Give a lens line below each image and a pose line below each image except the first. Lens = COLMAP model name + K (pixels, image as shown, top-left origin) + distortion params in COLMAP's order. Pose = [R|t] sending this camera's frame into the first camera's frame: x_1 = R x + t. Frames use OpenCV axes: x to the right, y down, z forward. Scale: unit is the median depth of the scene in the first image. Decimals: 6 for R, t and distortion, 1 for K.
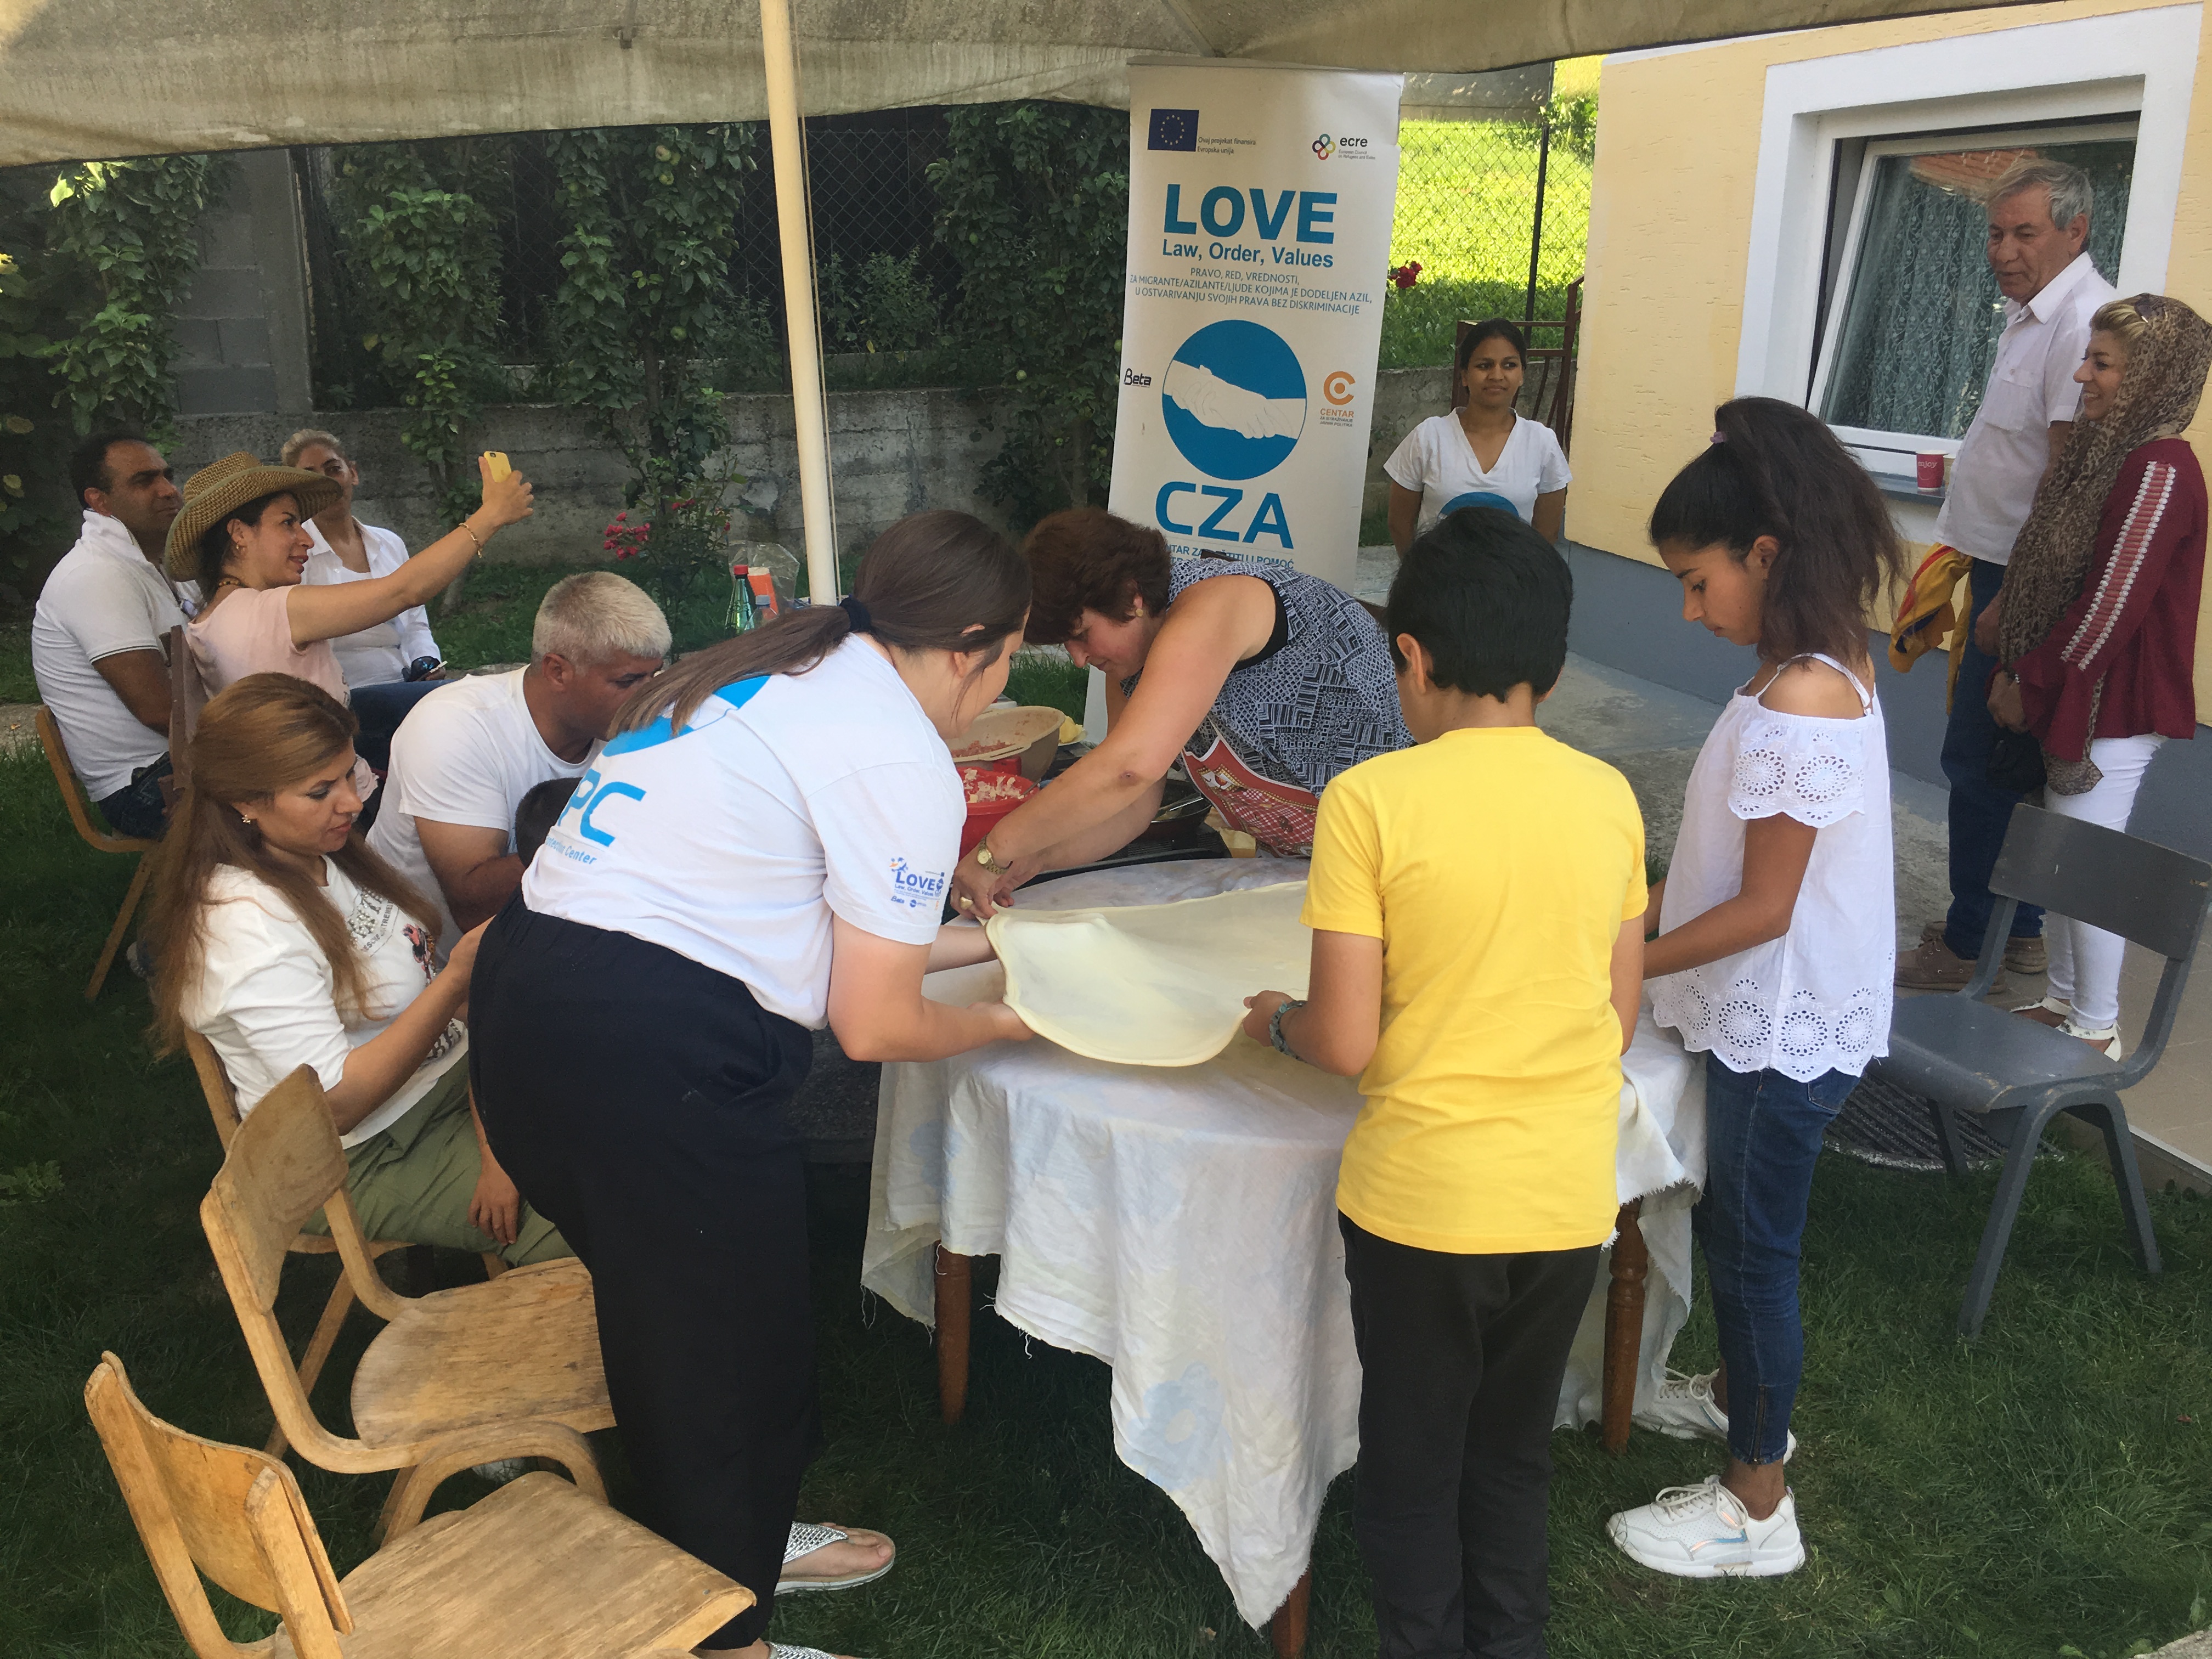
lens RADIAL K [[1819.3, 0, 1086.6], [0, 1819.3, 858.3], [0, 0, 1]] dist [0.073585, -0.100647]
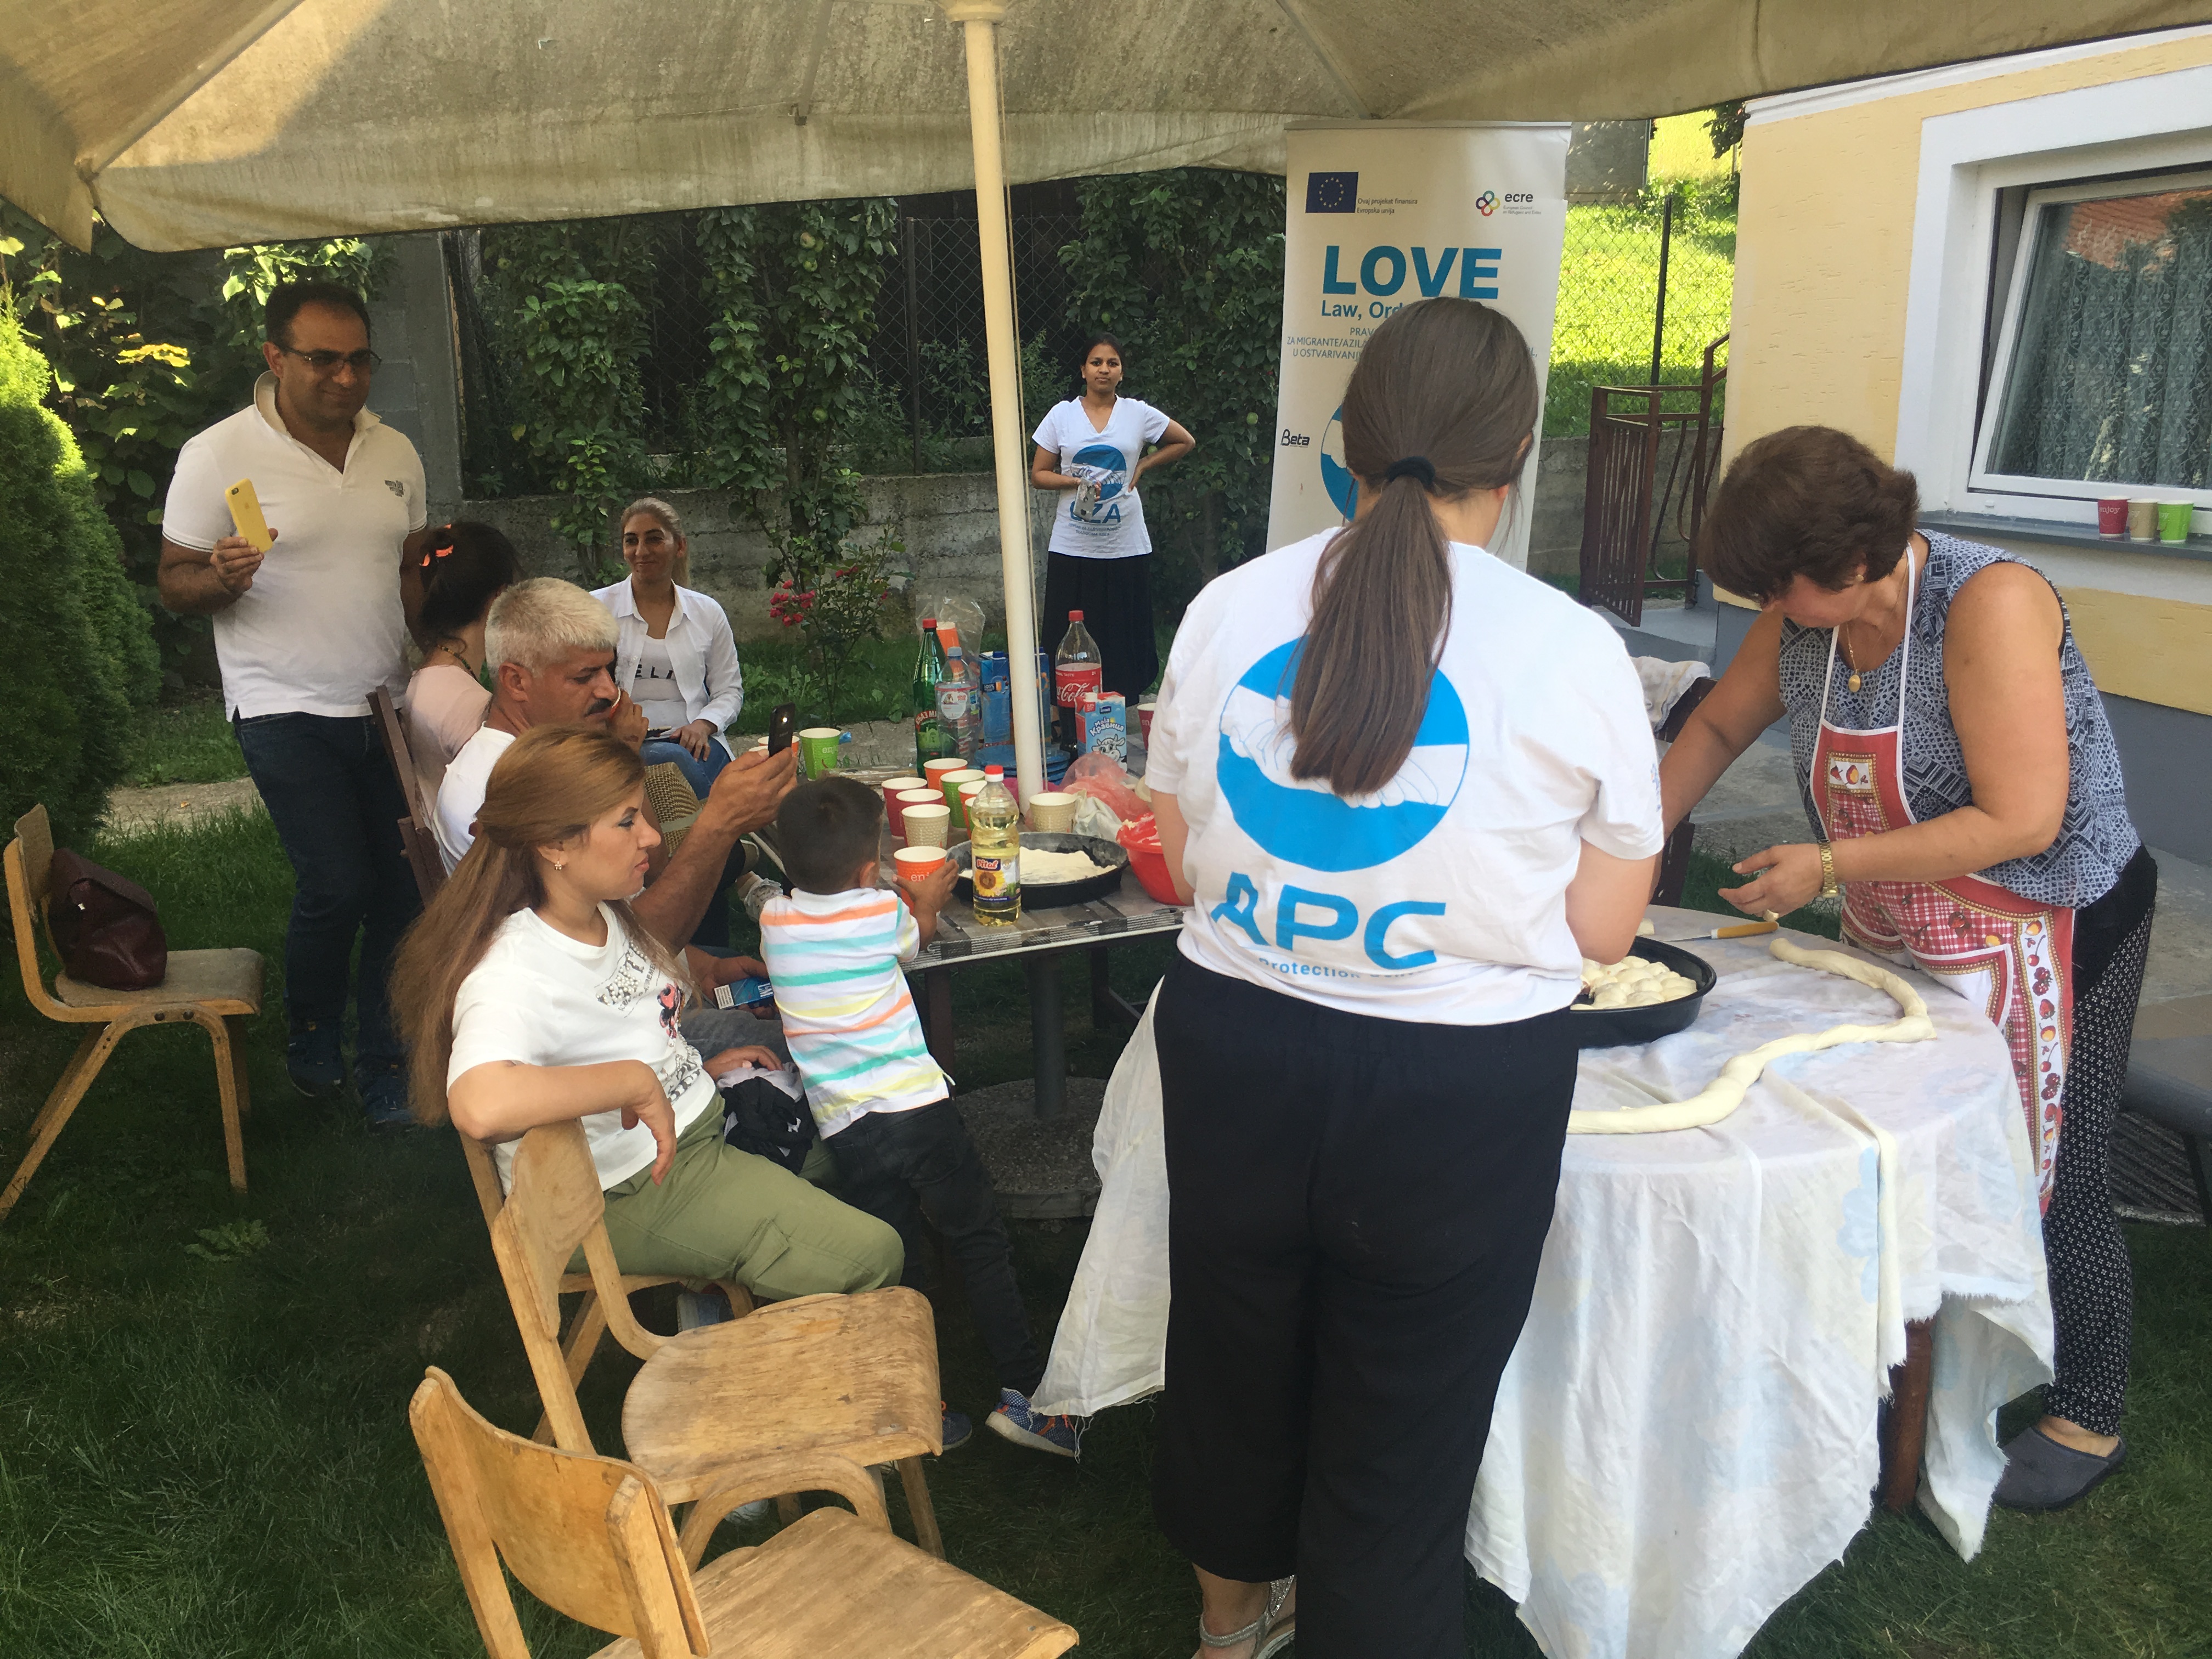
lens RADIAL K [[1819.3, 0, 1092.2], [0, 1819.3, 860.3], [0, 0, 1]] dist [0.073585, -0.100647]
pose [[0.998952, -0.010260, -0.044595, -0.042198], [0.008073, 0.998769, -0.048946, 0.015747], [0.045042, 0.048535, 0.997805, 0.010396]]
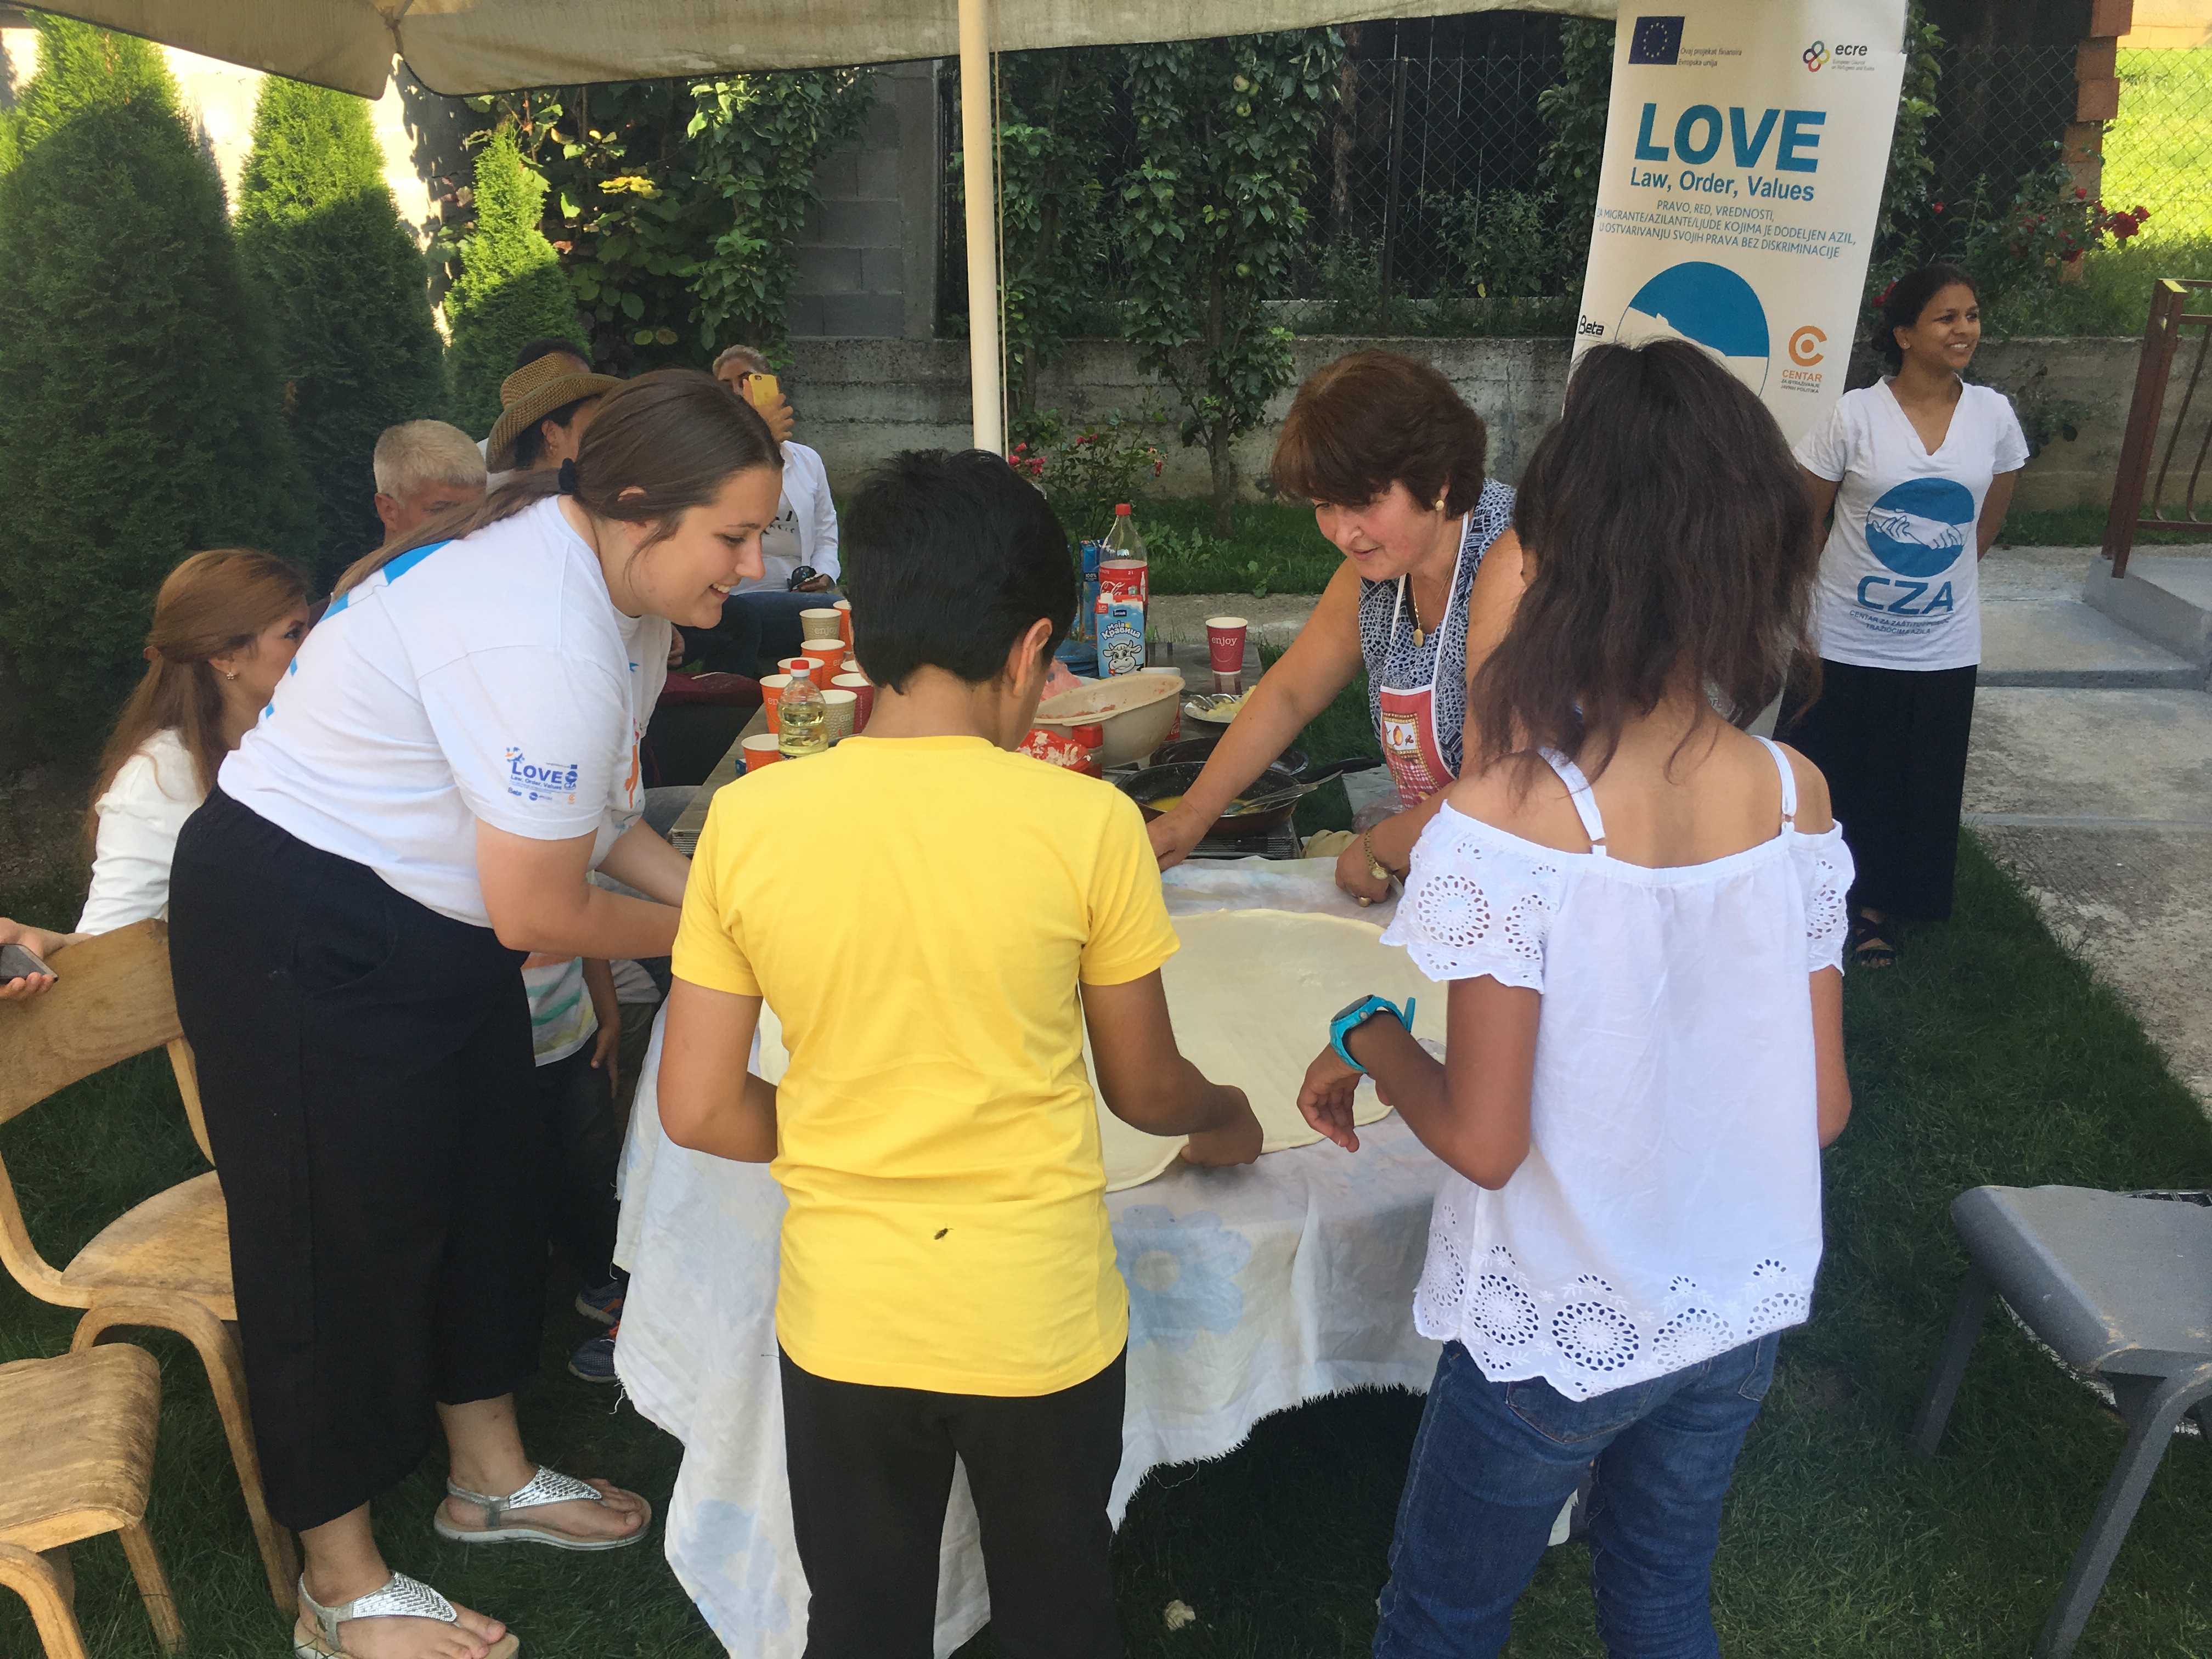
lens RADIAL K [[1819.3, 0, 1119.6], [0, 1819.3, 861.1], [0, 0, 1]] dist [0.073585, -0.100647]
pose [[0.911407, 0.151047, -0.382781, 0.205253], [-0.140800, 0.988519, 0.054826, -0.024707], [0.386667, 0.003926, 0.922211, 0.098319]]
